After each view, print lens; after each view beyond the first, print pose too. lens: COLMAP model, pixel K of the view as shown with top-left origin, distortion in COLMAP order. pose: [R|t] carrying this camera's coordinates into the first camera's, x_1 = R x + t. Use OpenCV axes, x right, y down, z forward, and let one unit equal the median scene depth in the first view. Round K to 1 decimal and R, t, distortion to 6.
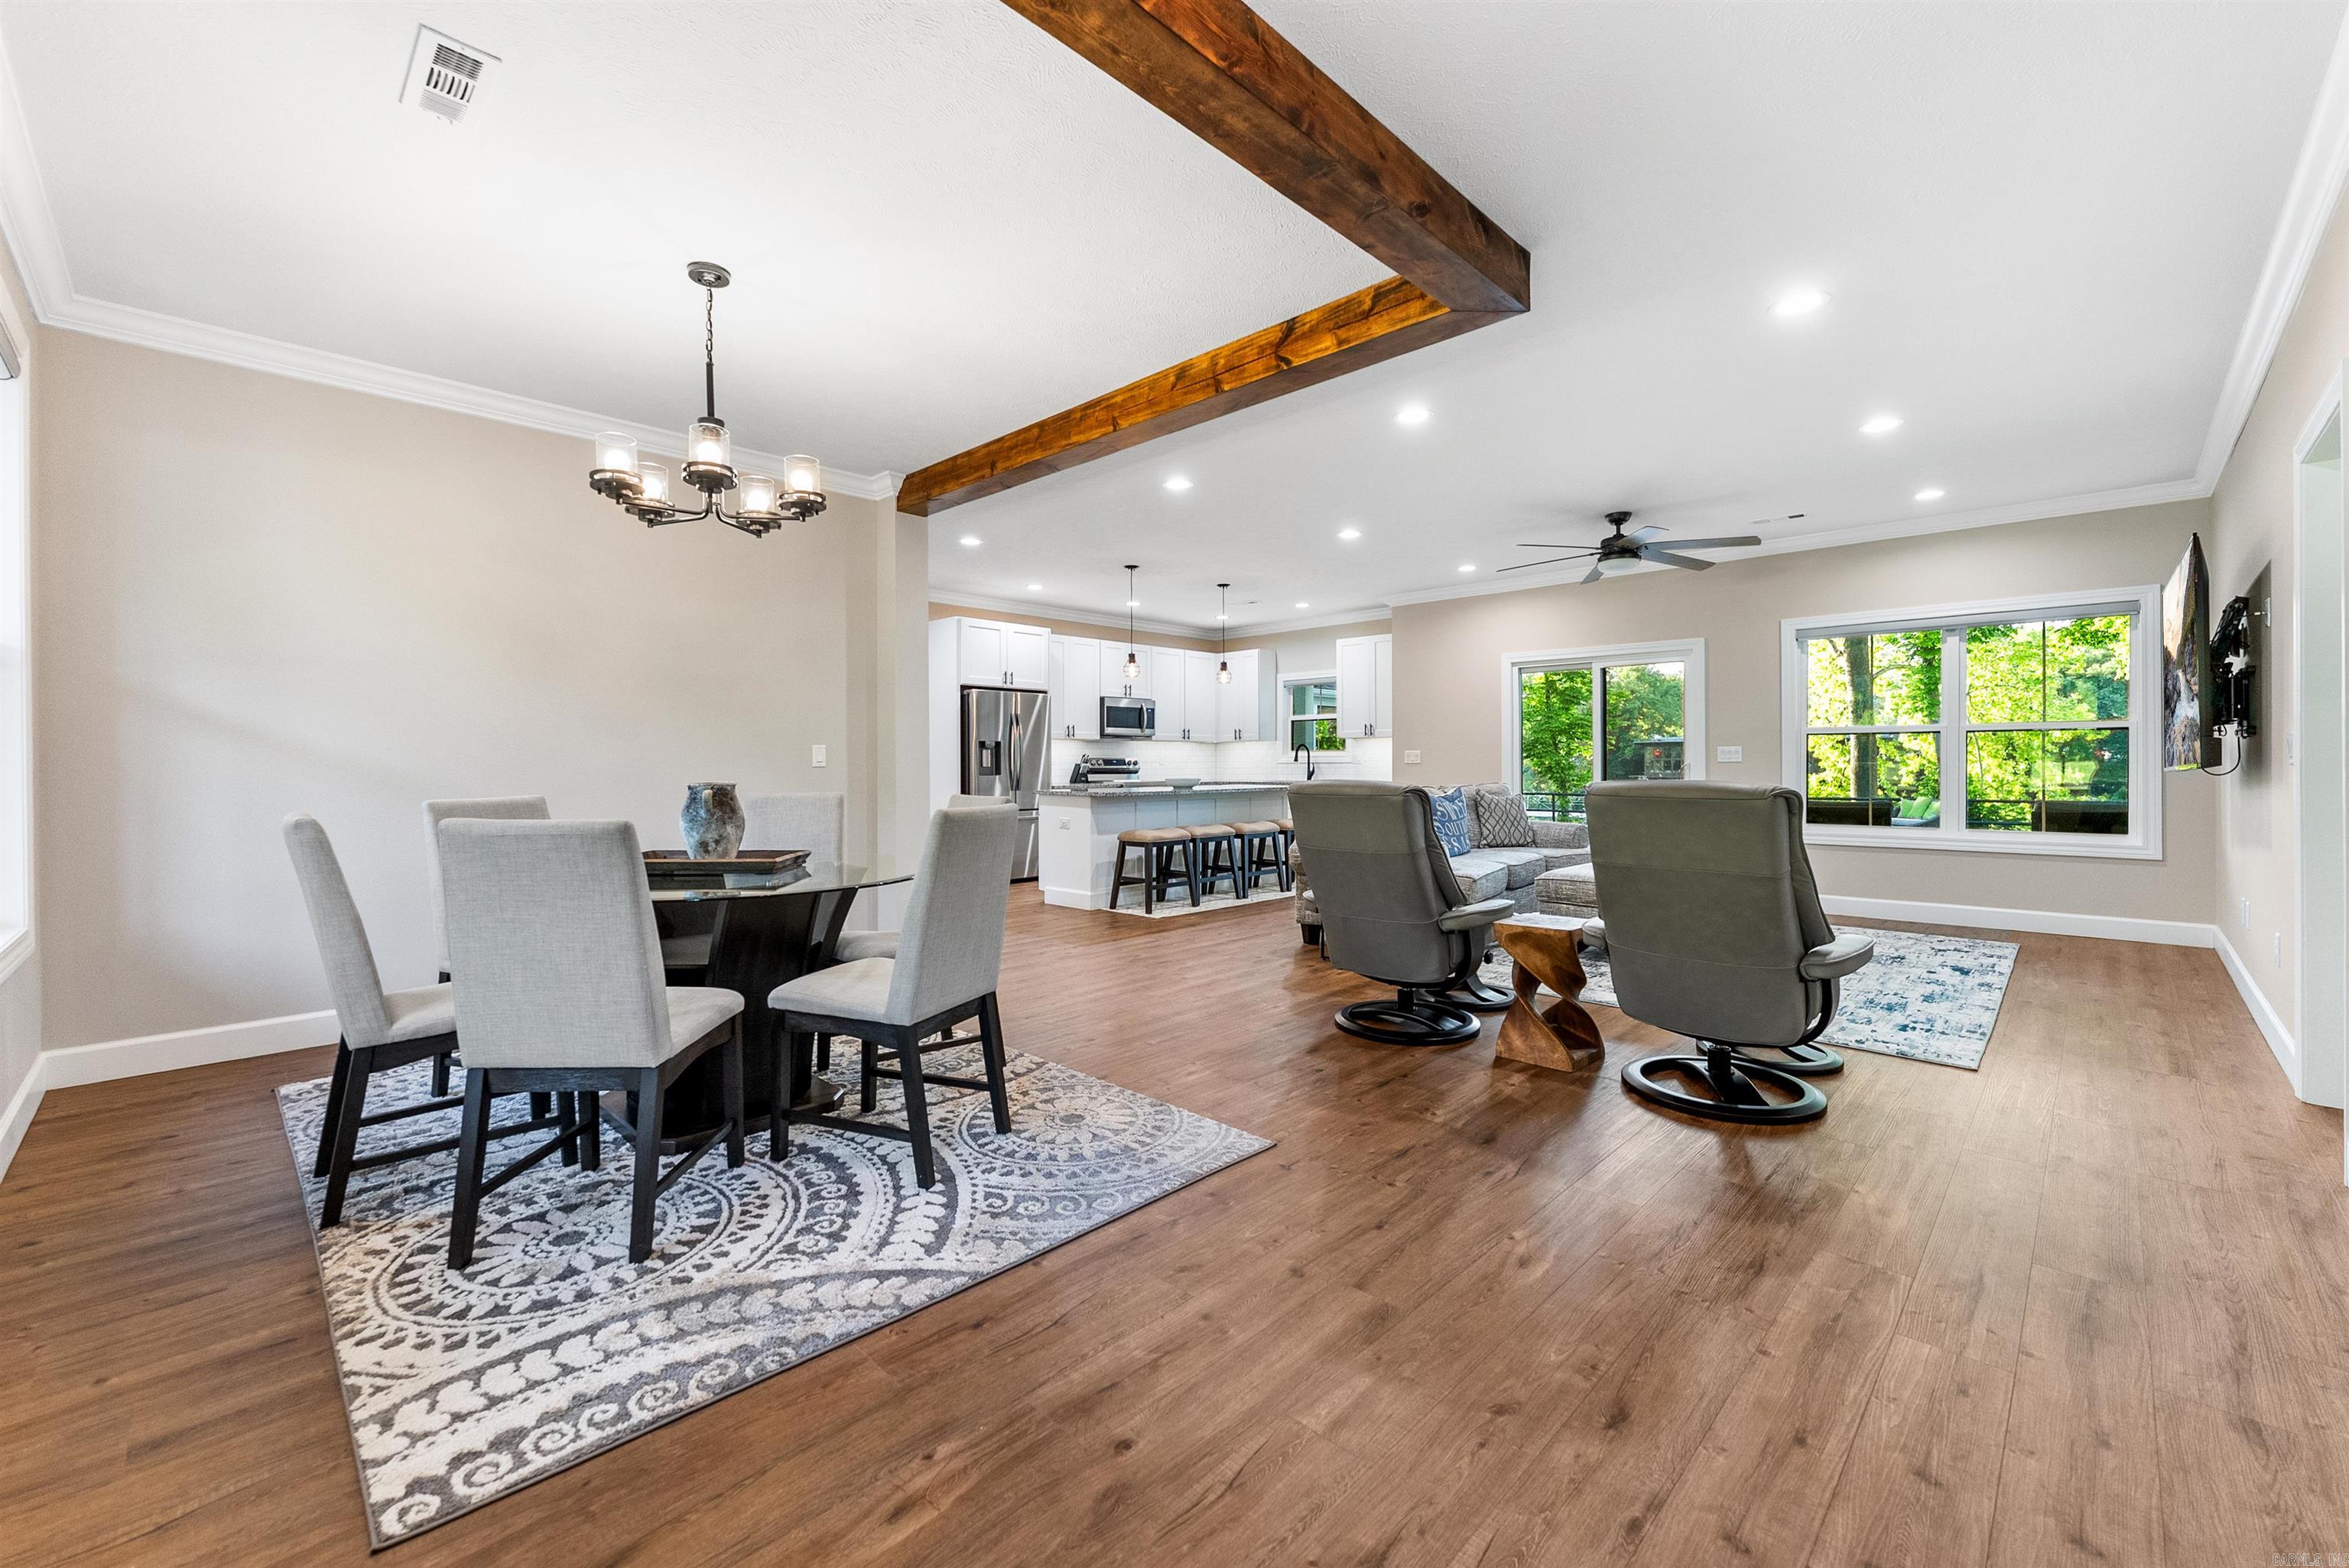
lens RADIAL K [[948.3, 0, 1168.0], [0, 948.3, 756.7], [0, 0, 1]] dist [-0.014527, 0.000251]
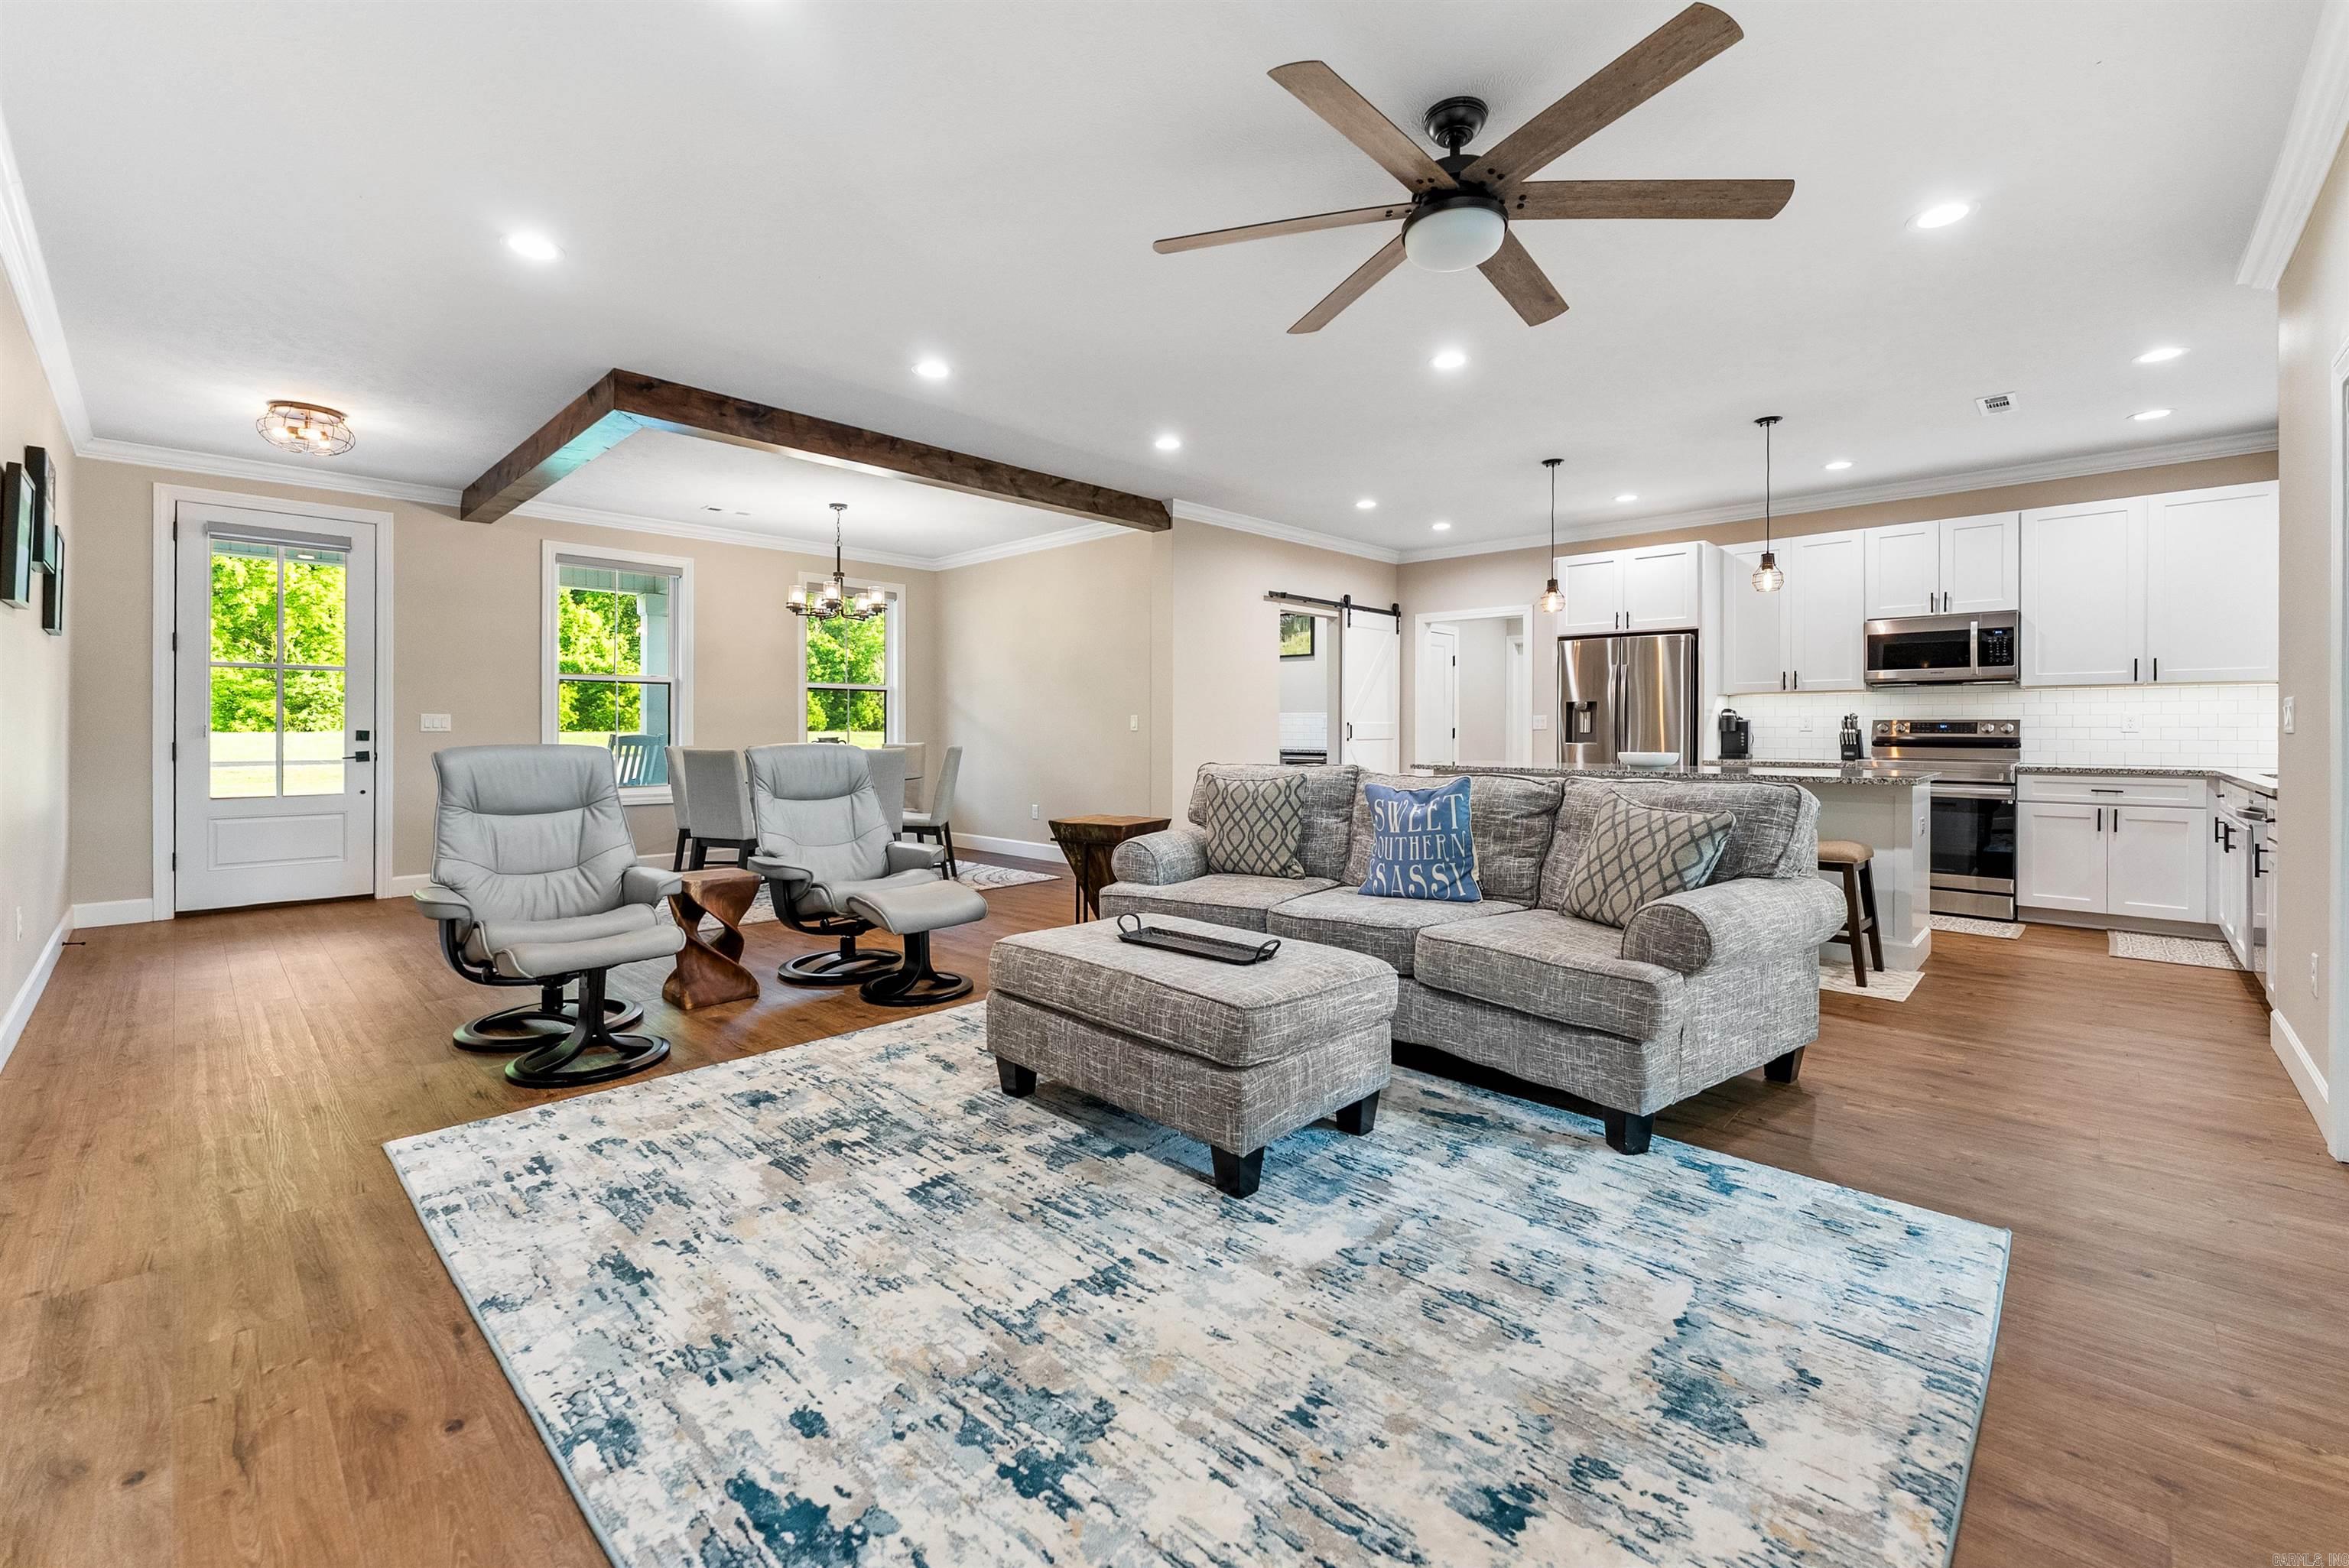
lens RADIAL K [[961.2, 0, 1177.6], [0, 961.2, 725.6], [0, 0, 1]] dist [-0.001207, -0.000040]
pose [[0.018179, -0.001484, -0.999834, 0.565219], [0.005511, 0.999984, -0.001384, 0.003413], [0.999820, -0.005485, 0.018187, 0.557370]]
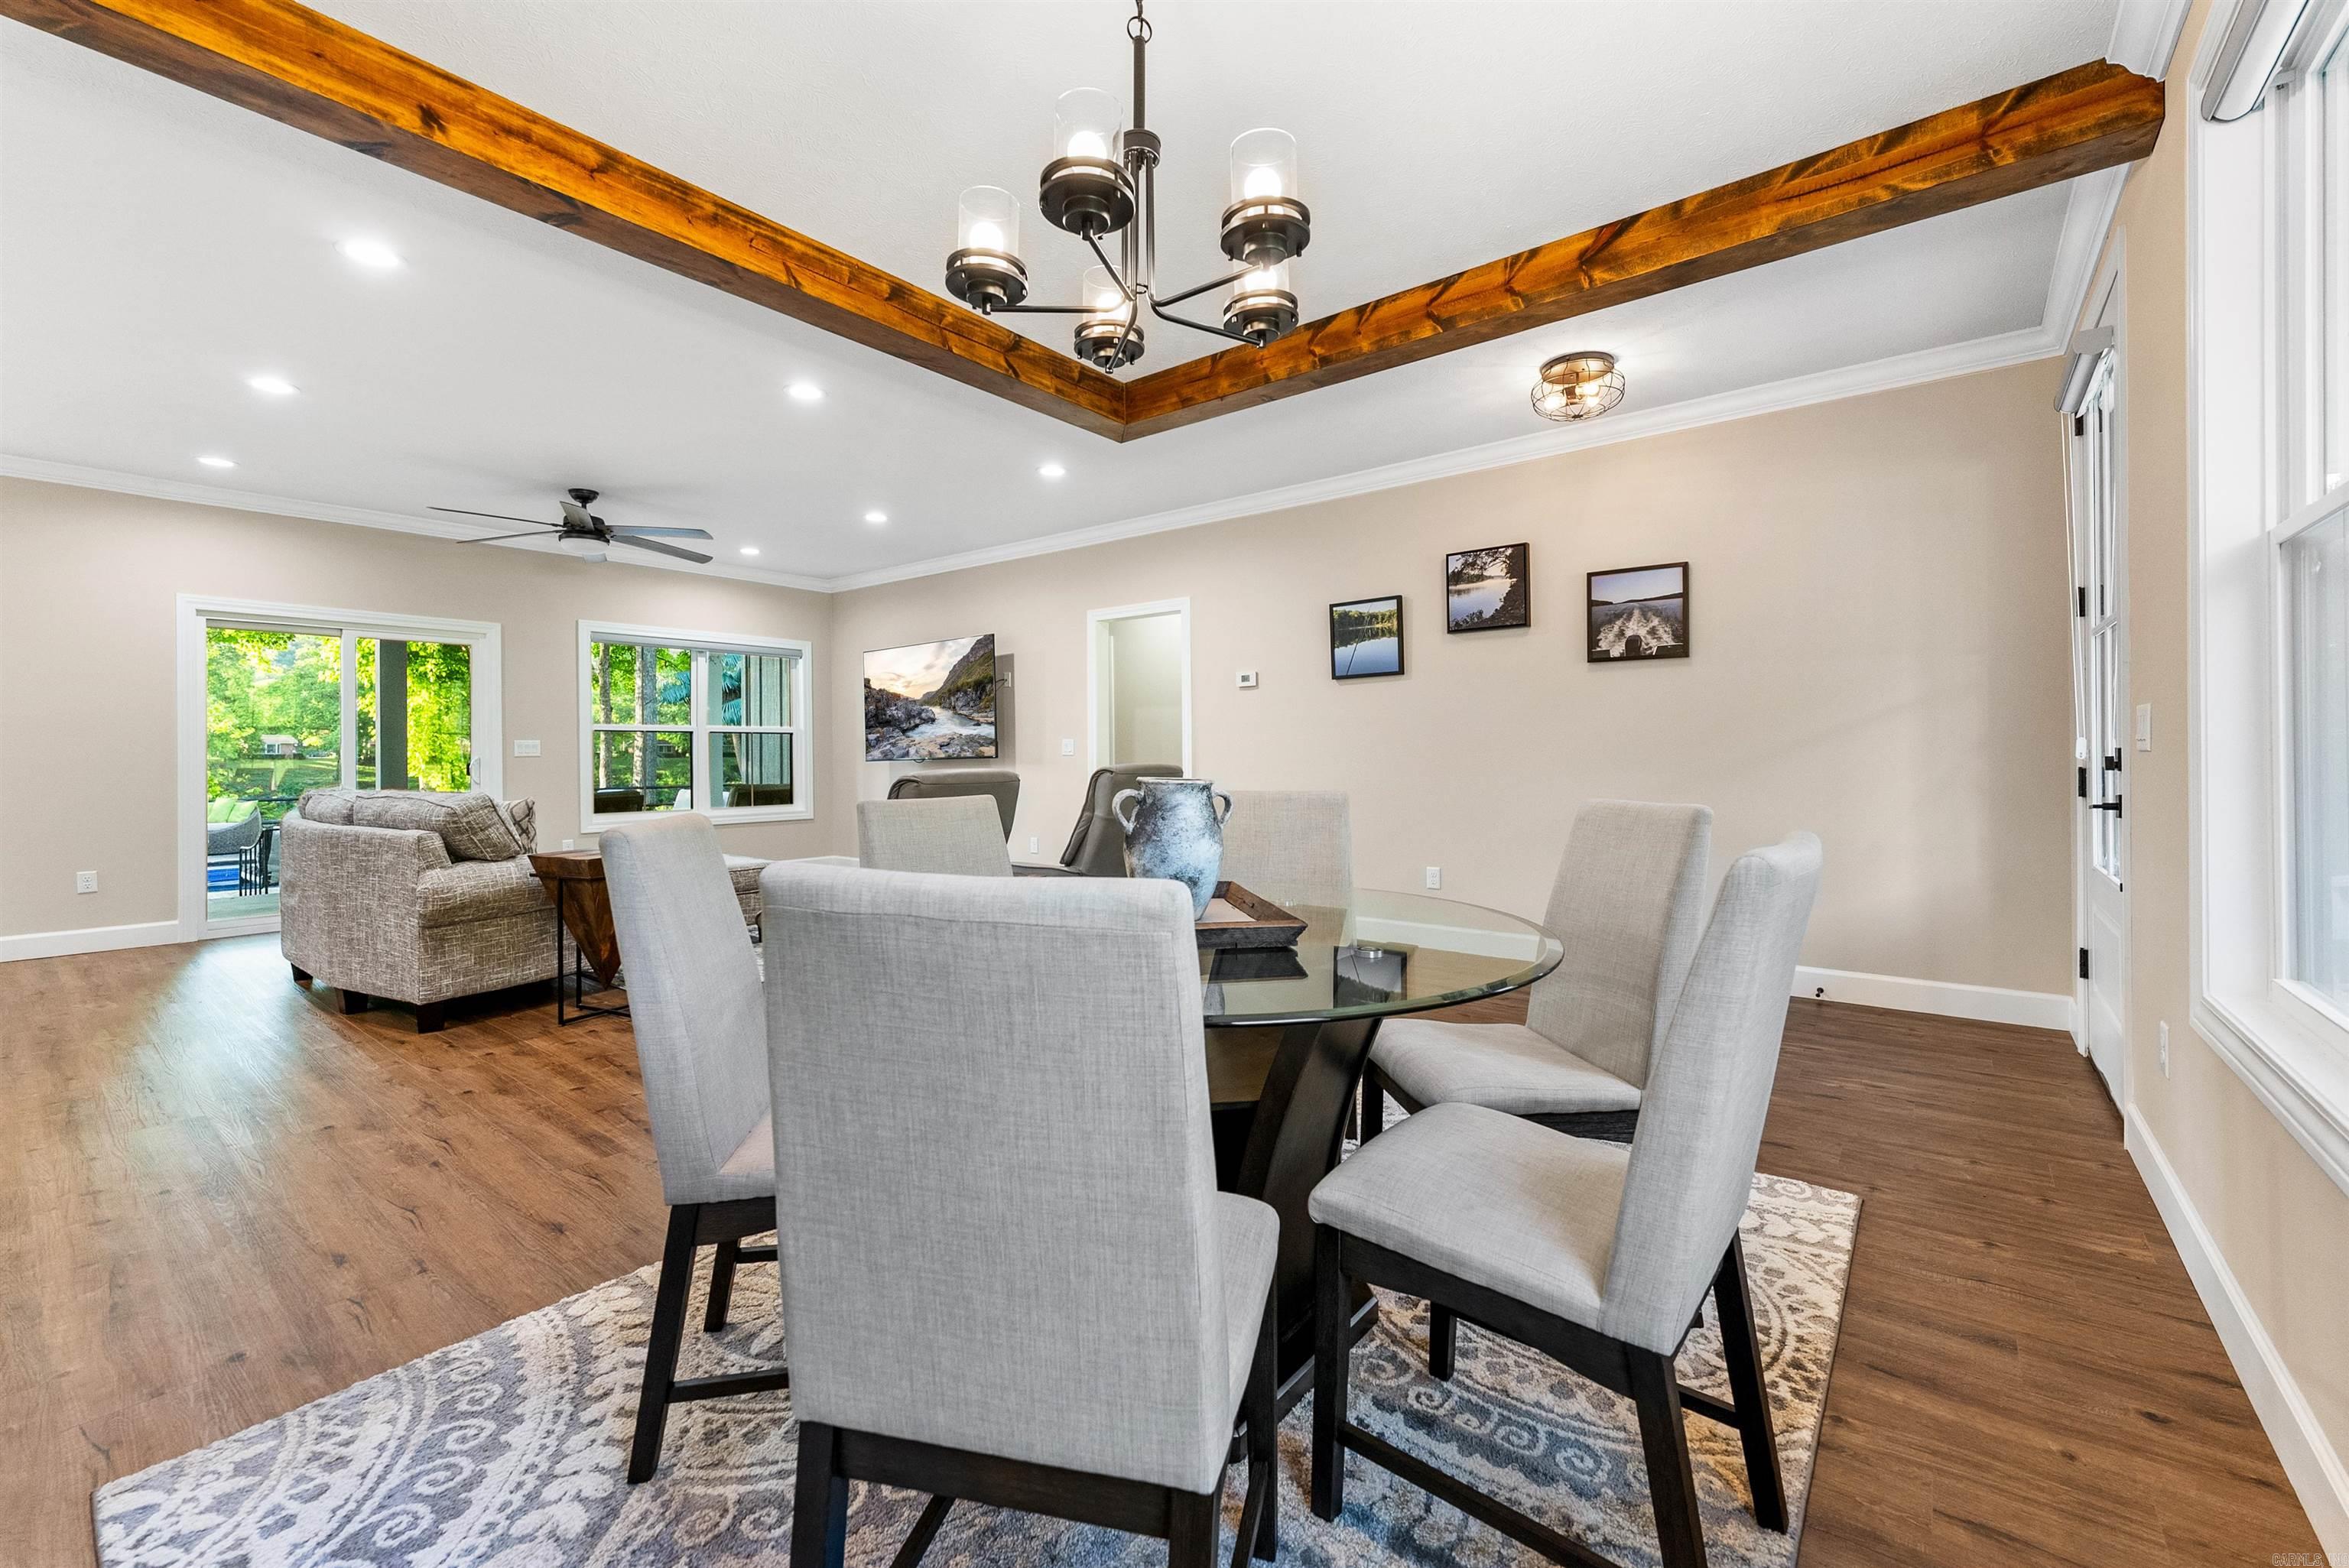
lens RADIAL K [[948.3, 0, 1168.0], [0, 948.3, 756.7], [0, 0, 1]] dist [-0.014527, 0.000251]
pose [[-0.097273, 0.001910, 0.995256, -0.323008], [-0.004368, 0.999988, -0.002346, 0.004392], [-0.995248, -0.004576, -0.097263, 0.321469]]
